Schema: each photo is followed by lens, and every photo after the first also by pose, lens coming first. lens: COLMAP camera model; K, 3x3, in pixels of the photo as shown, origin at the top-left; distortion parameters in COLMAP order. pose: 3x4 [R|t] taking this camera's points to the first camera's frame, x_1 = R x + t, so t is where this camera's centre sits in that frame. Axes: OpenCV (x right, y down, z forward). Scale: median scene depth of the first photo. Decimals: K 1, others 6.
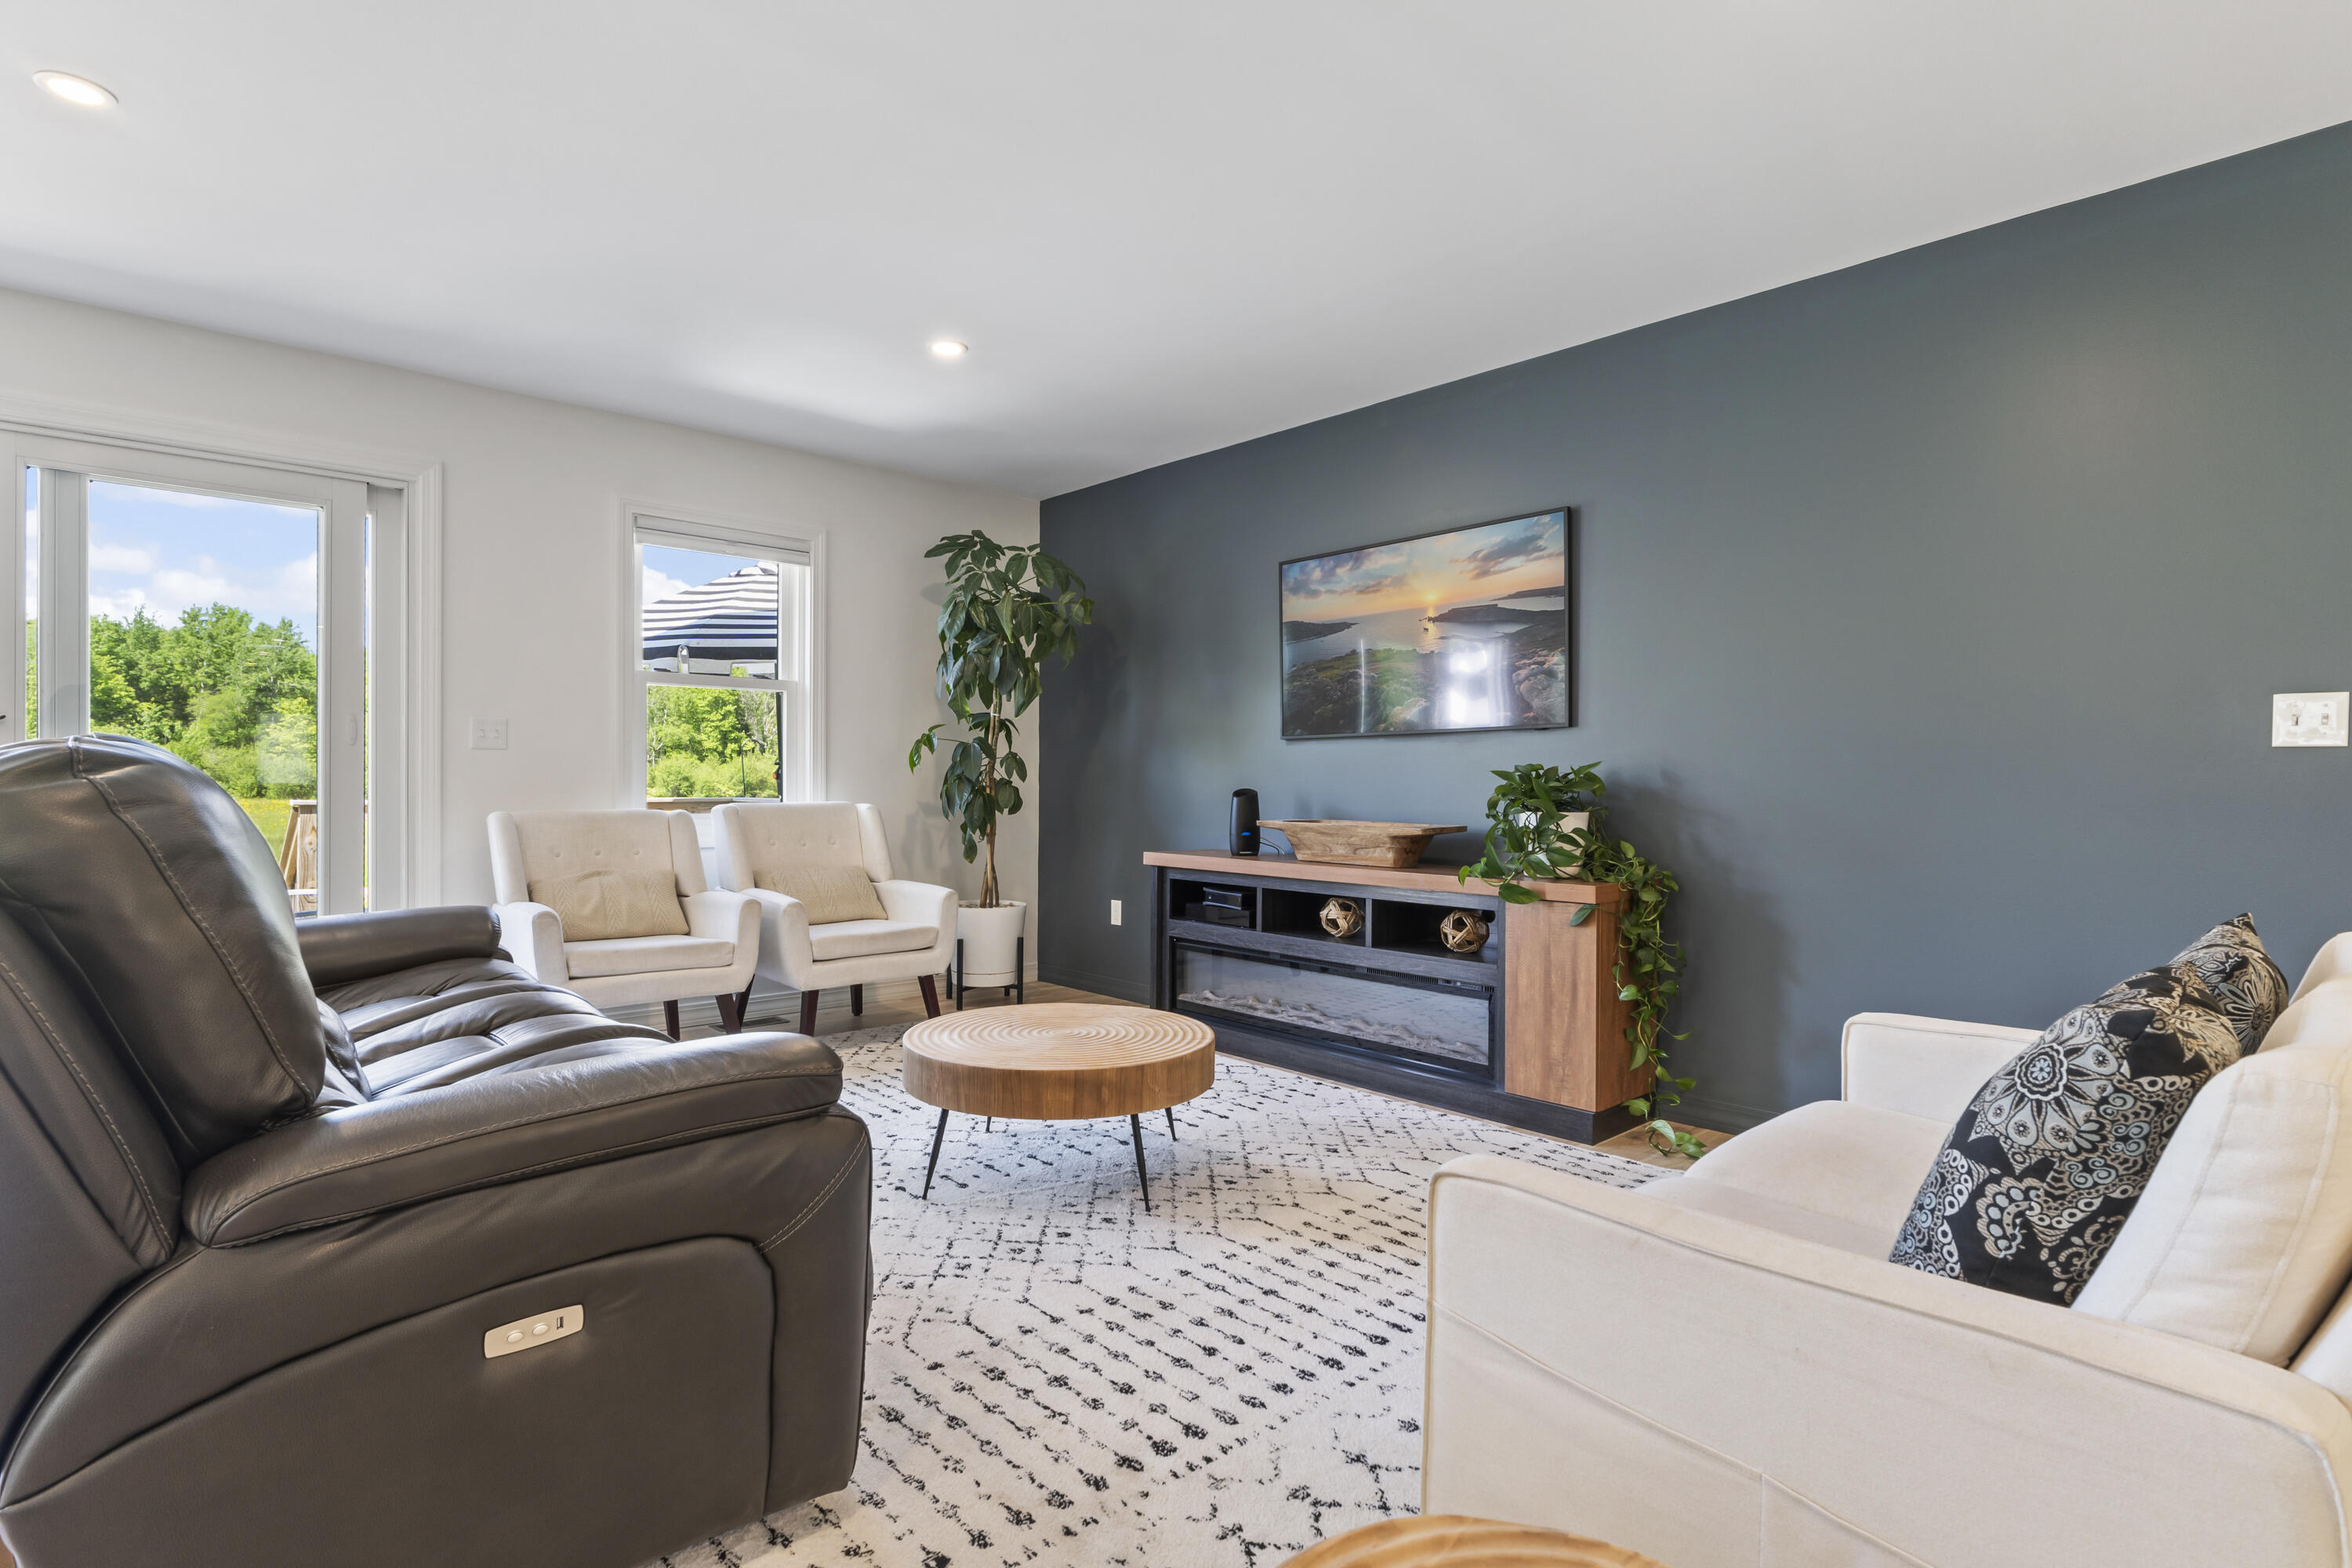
lens RADIAL K [[1148.7, 0, 1173.1], [0, 1148.7, 798.8], [0, 0, 1]] dist [-0.005173, -0.000767]
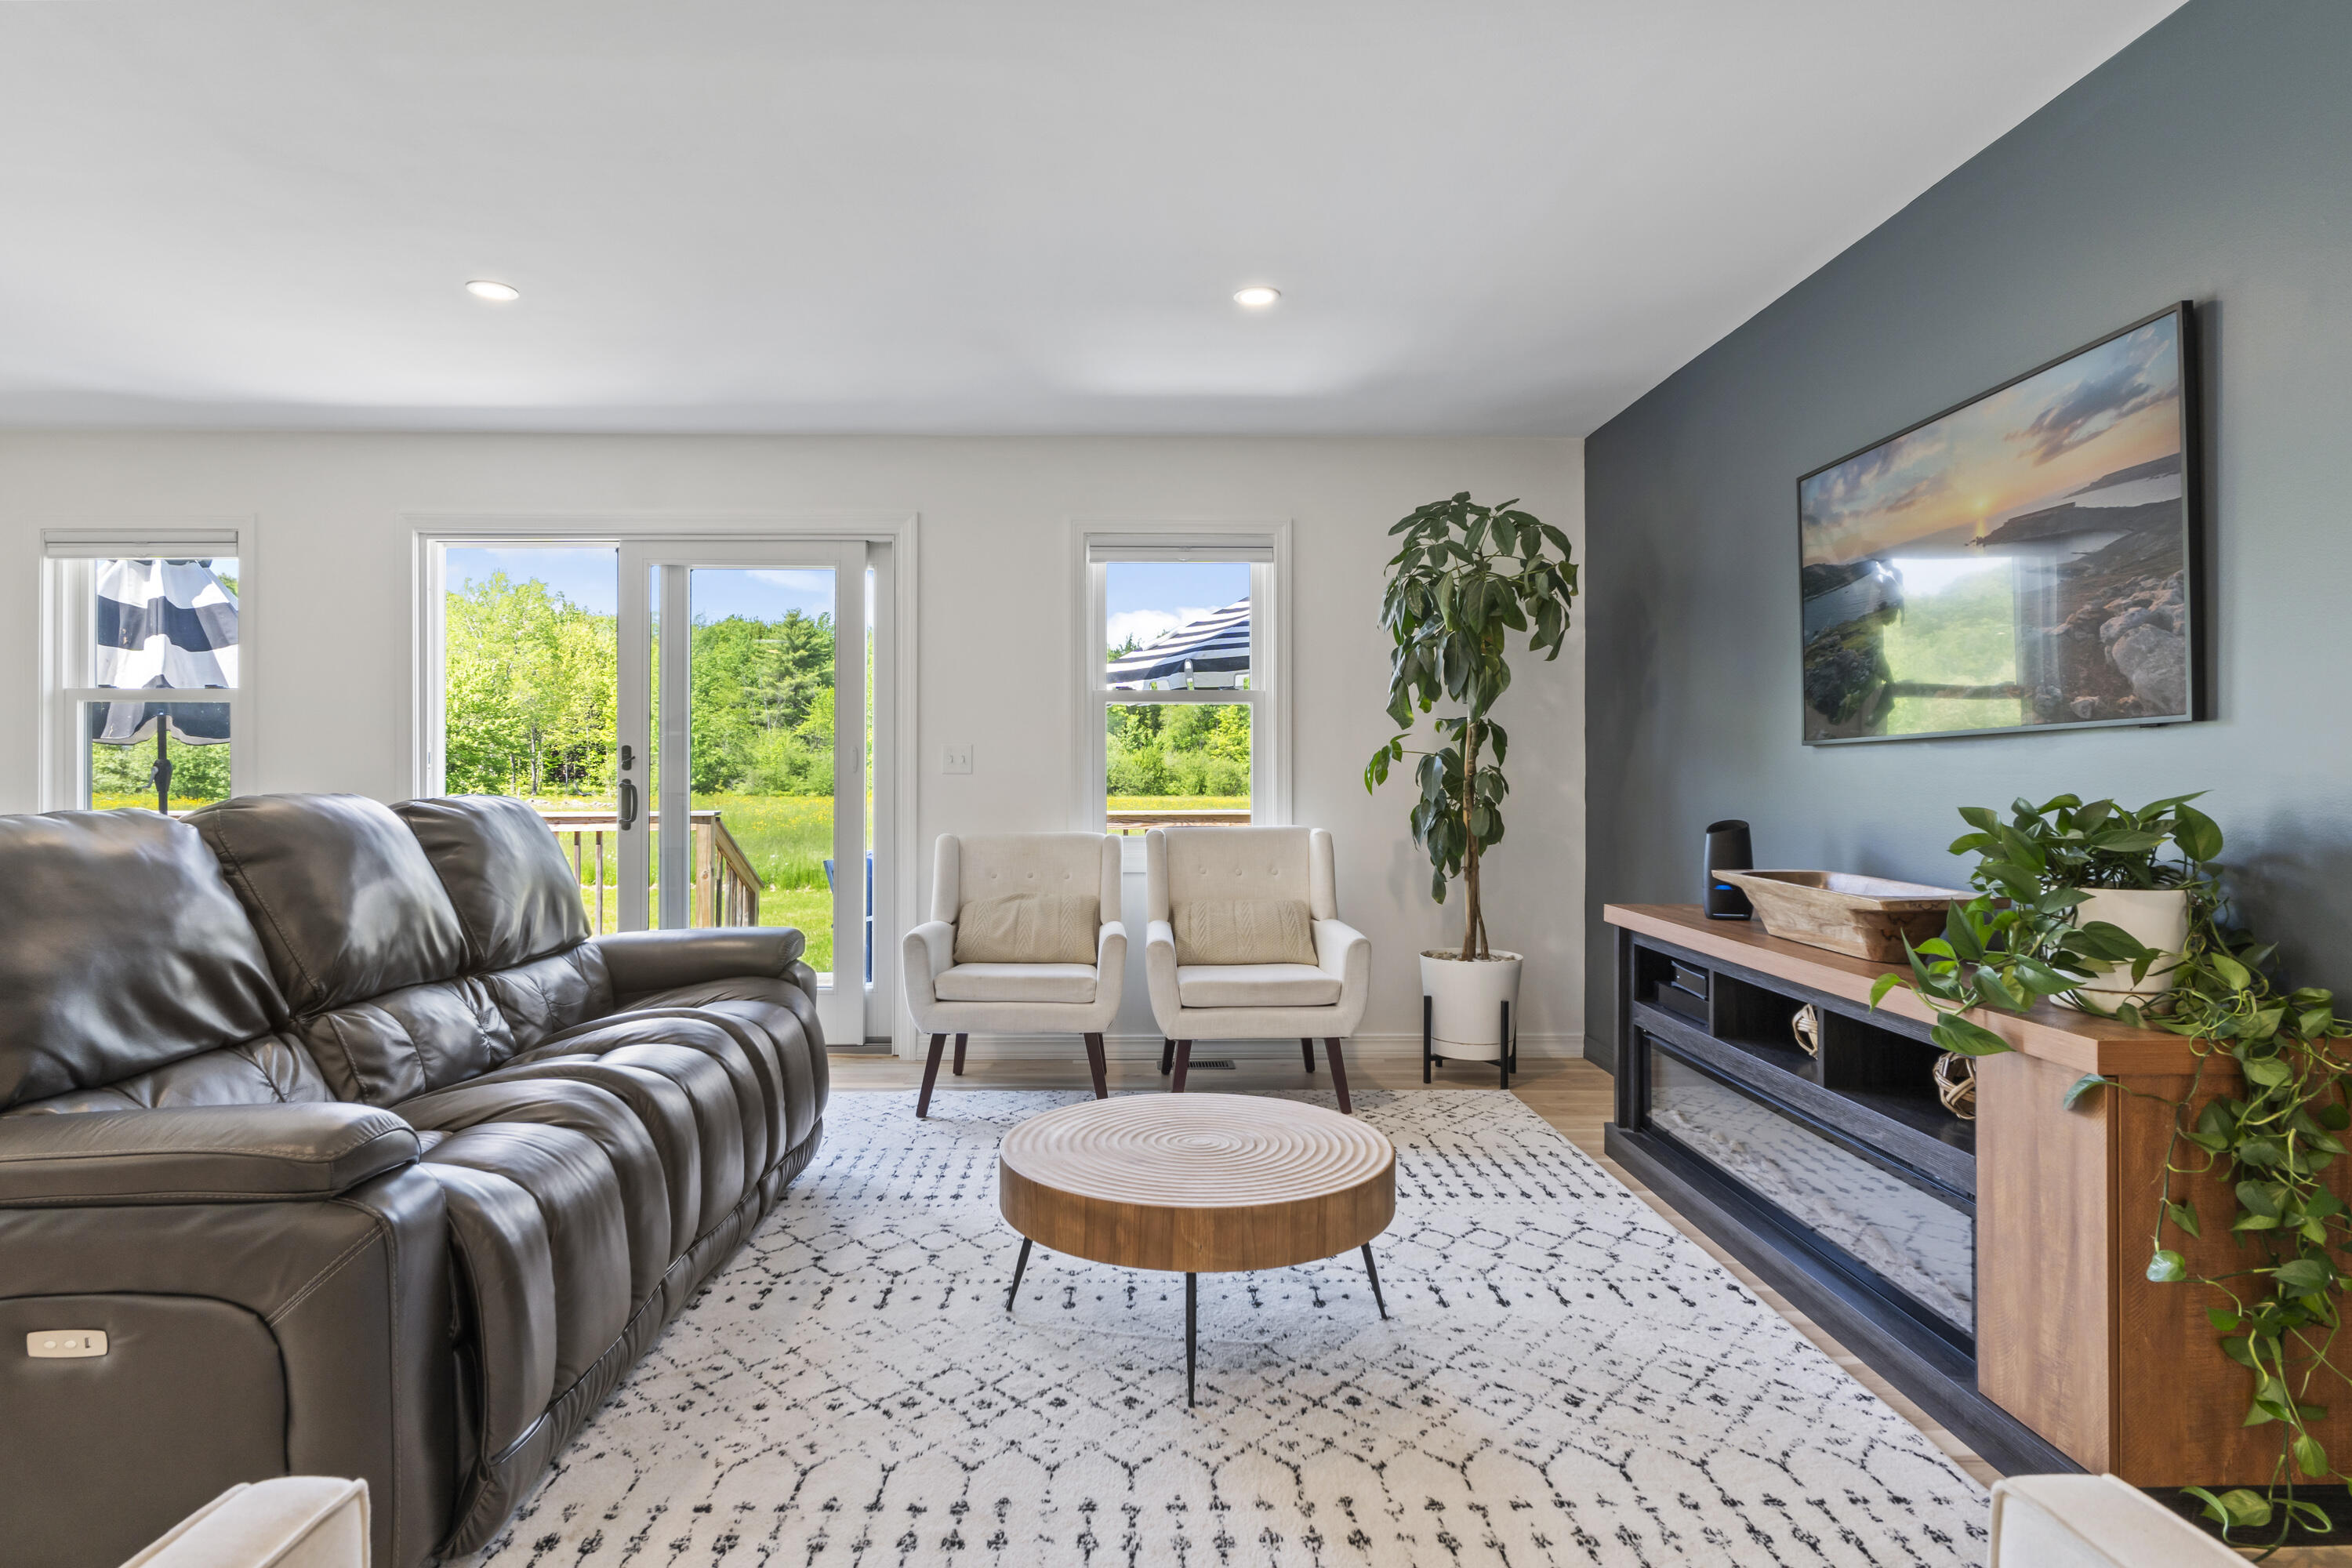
lens RADIAL K [[1279.4, 0, 1166.3], [0, 1279.4, 775.4], [0, 0, 1]] dist [-0.006227, 0.000498]
pose [[0.754371, -0.007144, -0.656410, 0.332089], [-0.003585, 0.999881, -0.015002, -0.024796], [0.656439, 0.013670, 0.754256, 0.230519]]
